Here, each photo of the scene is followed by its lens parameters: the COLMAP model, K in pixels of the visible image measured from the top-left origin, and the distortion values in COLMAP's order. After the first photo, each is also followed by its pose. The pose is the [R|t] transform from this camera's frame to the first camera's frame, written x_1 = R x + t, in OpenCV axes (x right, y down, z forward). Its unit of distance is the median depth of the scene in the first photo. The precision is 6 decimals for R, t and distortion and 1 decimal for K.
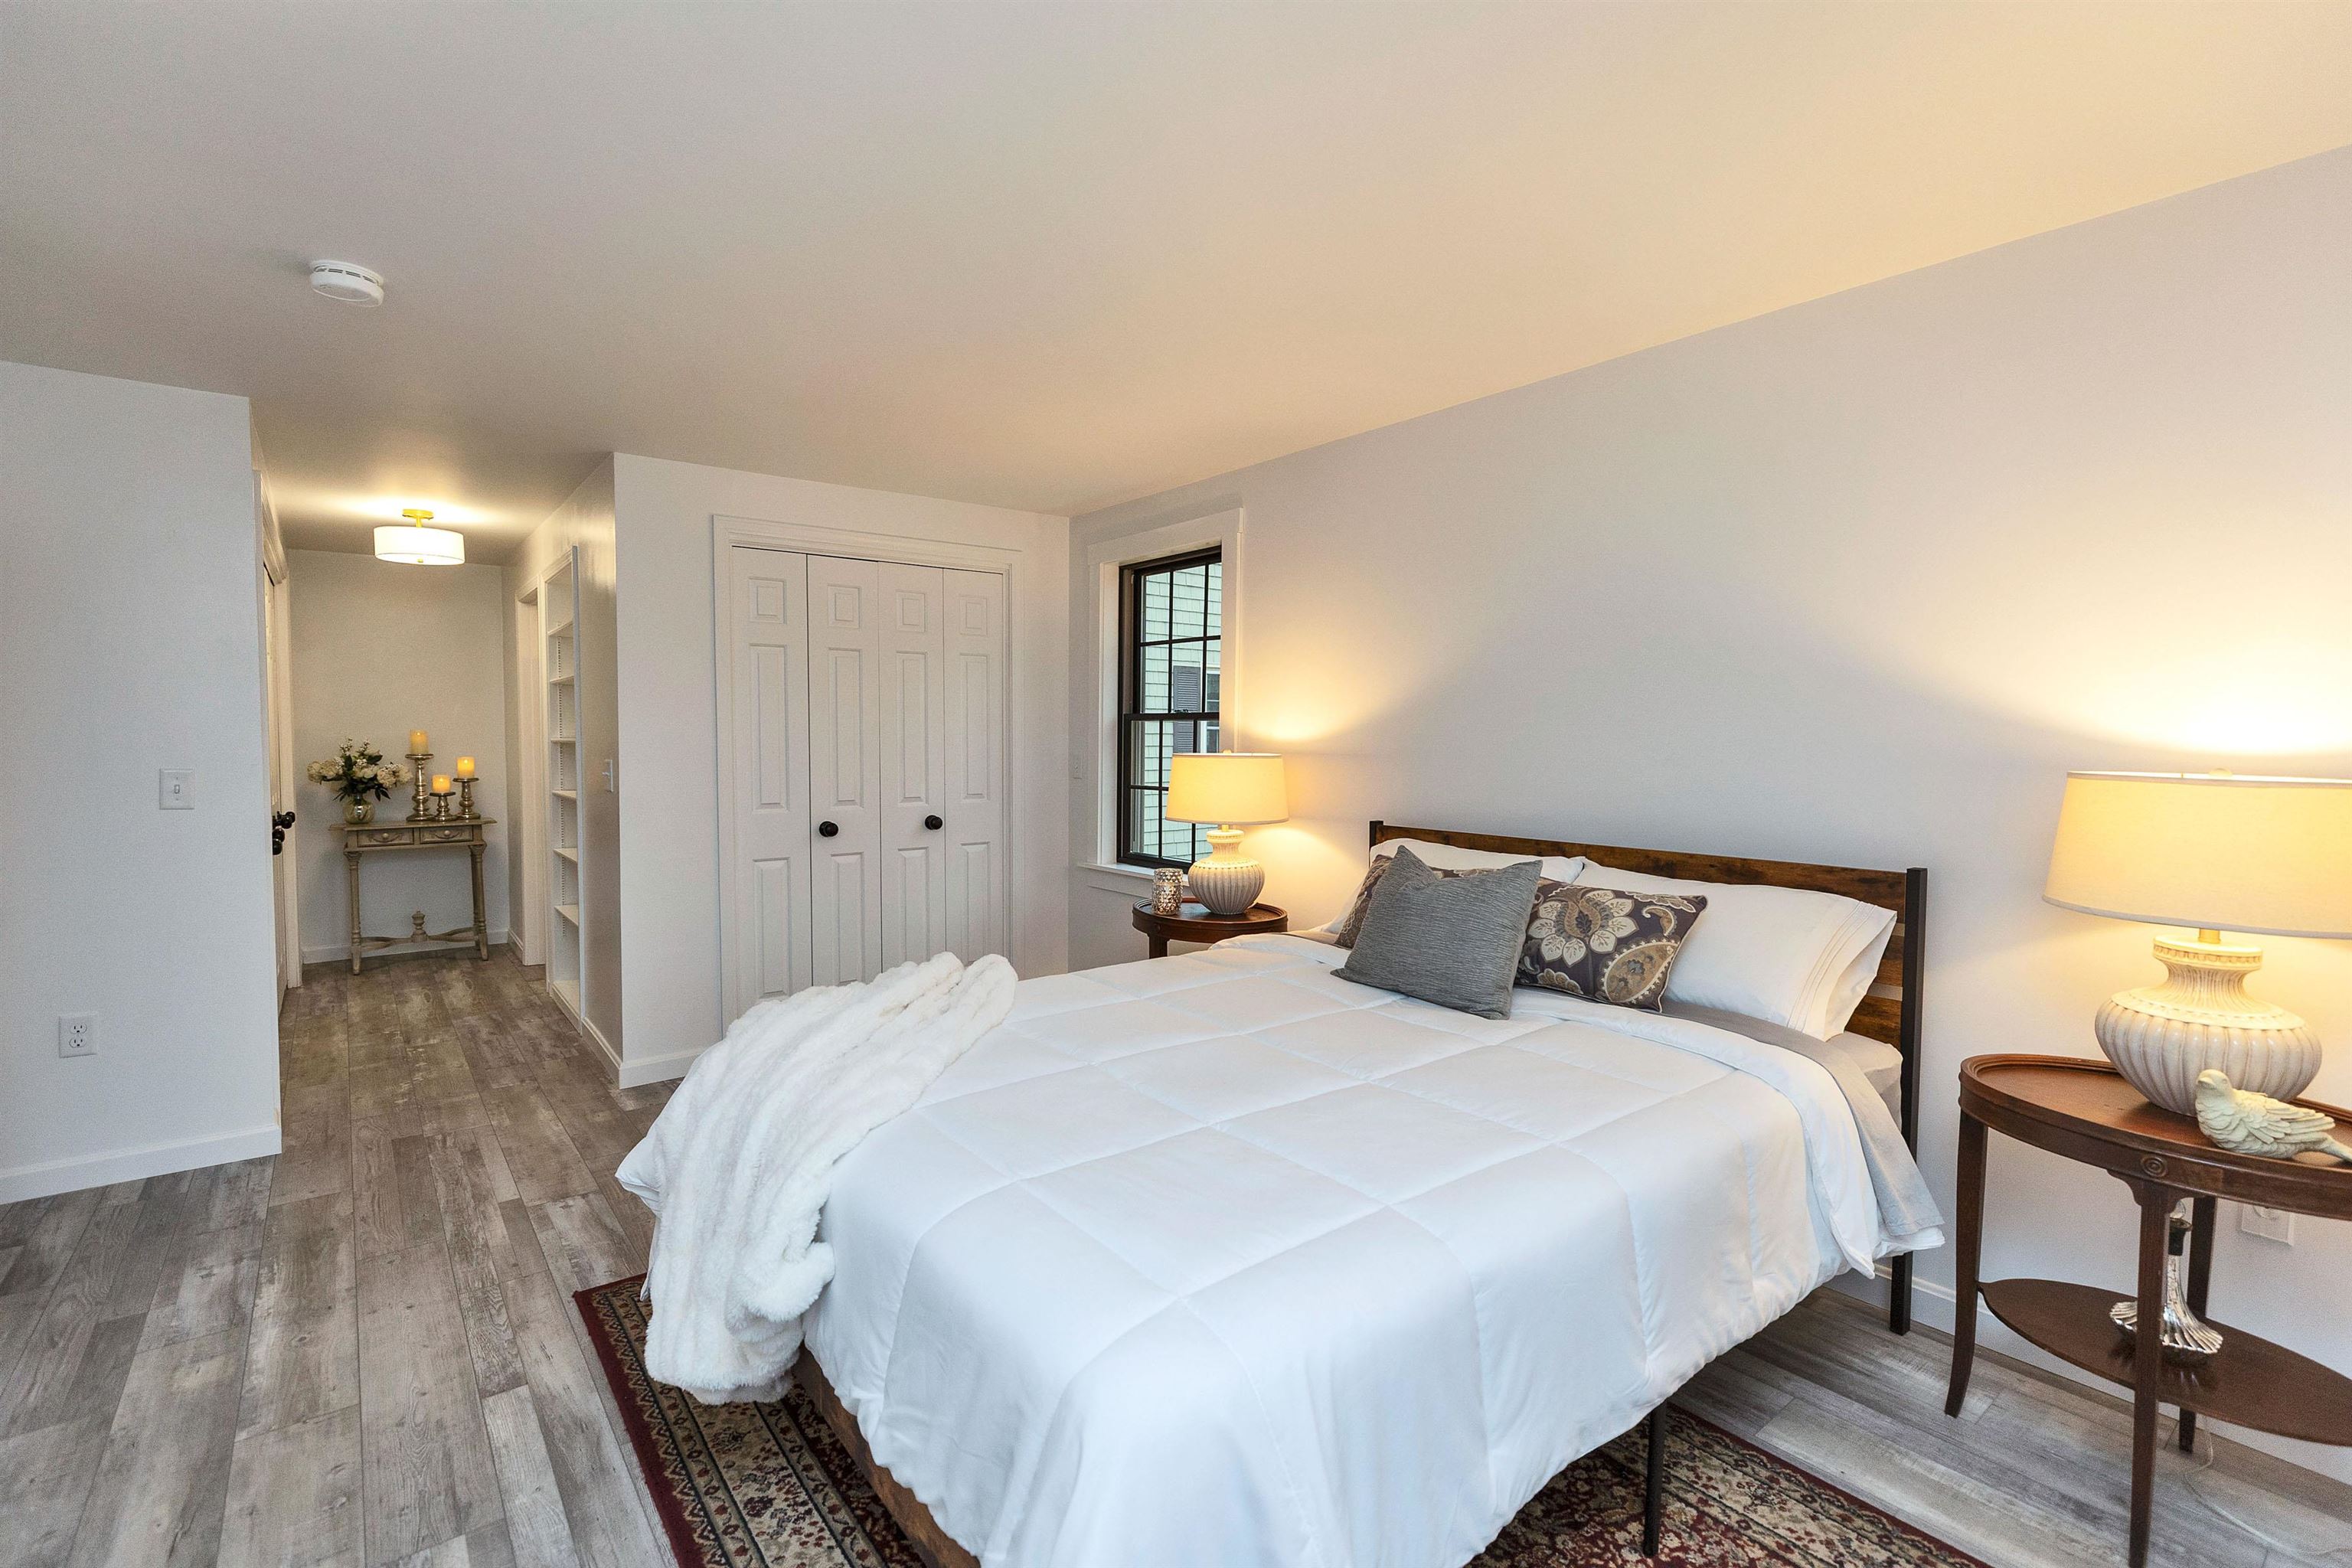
lens RADIAL K [[1052.2, 0, 1176.0], [0, 1052.2, 784.0], [0, 0, 1]] dist [0.000517, -0.000081]
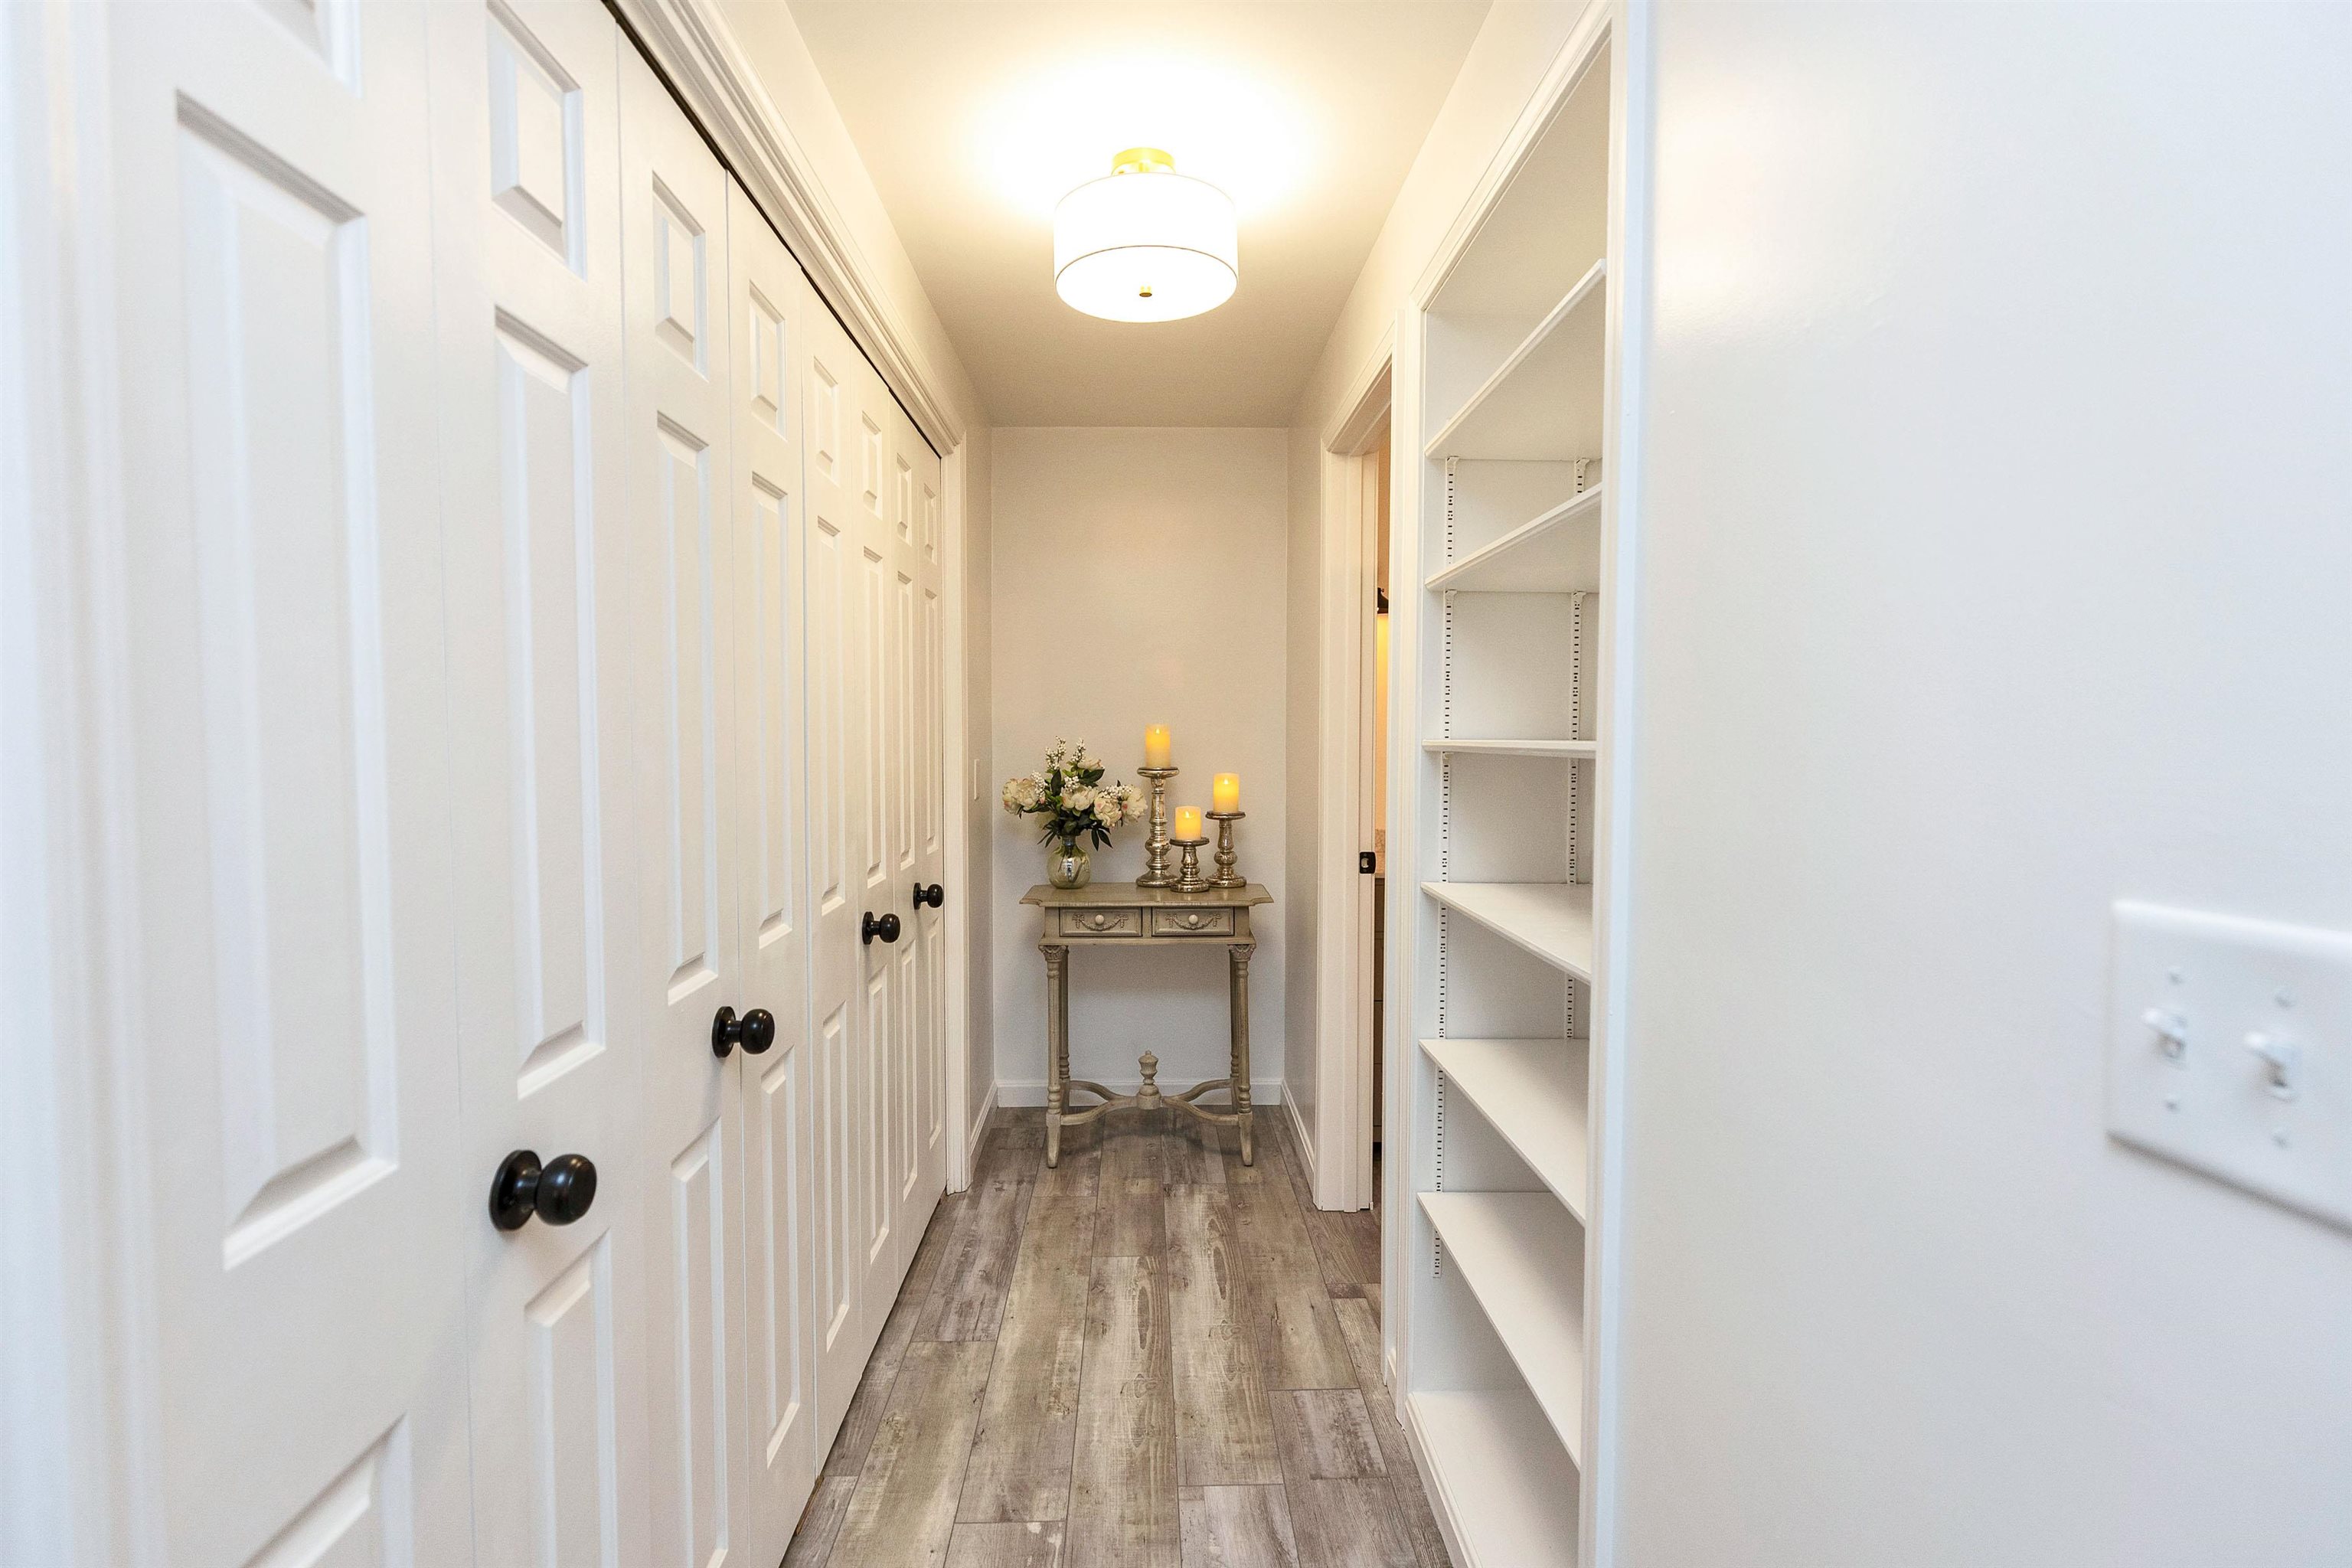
lens RADIAL K [[1052.2, 0, 1176.0], [0, 1052.2, 784.0], [0, 0, 1]] dist [0.000517, -0.000081]
pose [[0.802131, 0.025344, -0.596611, -0.386861], [-0.026121, 0.999632, 0.007346, -0.024672], [0.596577, 0.009692, 0.802497, 0.571311]]
